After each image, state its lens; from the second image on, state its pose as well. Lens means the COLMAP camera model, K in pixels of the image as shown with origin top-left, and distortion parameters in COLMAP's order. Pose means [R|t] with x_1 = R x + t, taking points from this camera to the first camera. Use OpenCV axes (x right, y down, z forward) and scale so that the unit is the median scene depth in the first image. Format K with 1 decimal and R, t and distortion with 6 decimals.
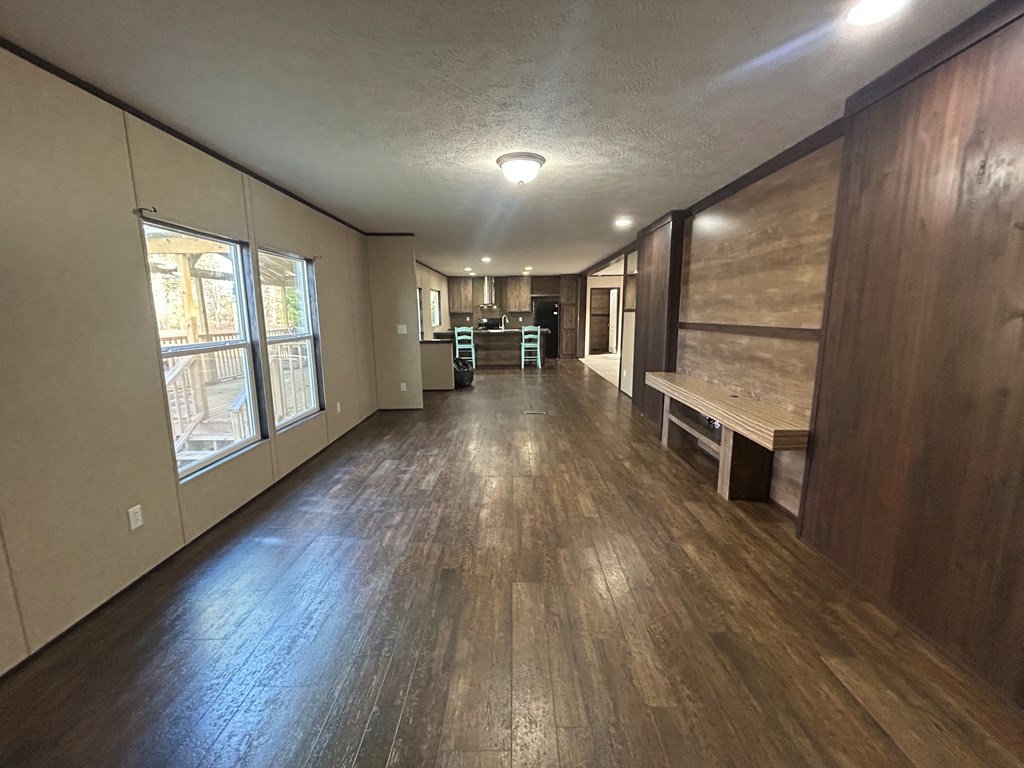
lens RADIAL K [[416.3, 0, 512.0], [0, 416.3, 384.0], [0, 0, 1]] dist [0.000571, 0.000059]
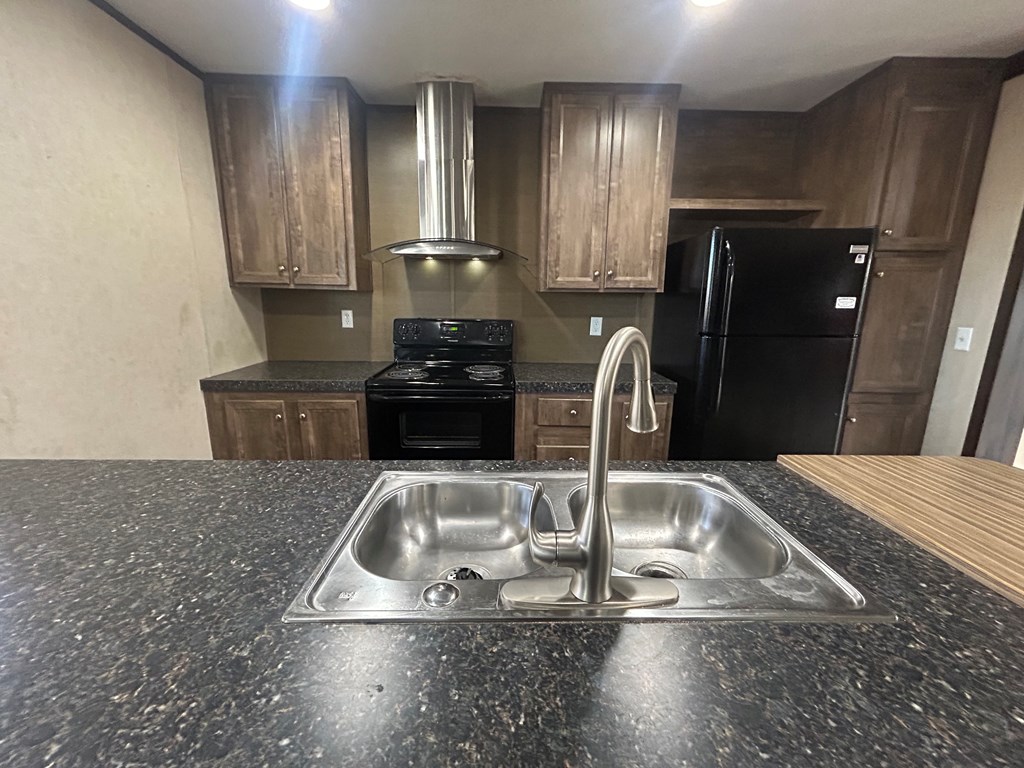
lens RADIAL K [[416.3, 0, 512.0], [0, 416.3, 384.0], [0, 0, 1]] dist [0.000571, 0.000059]
pose [[0.999379, 0.021080, 0.028226, -0.028690], [-0.022037, 0.999178, 0.034012, -0.136375], [-0.027486, -0.034613, 0.999023, 0.809869]]
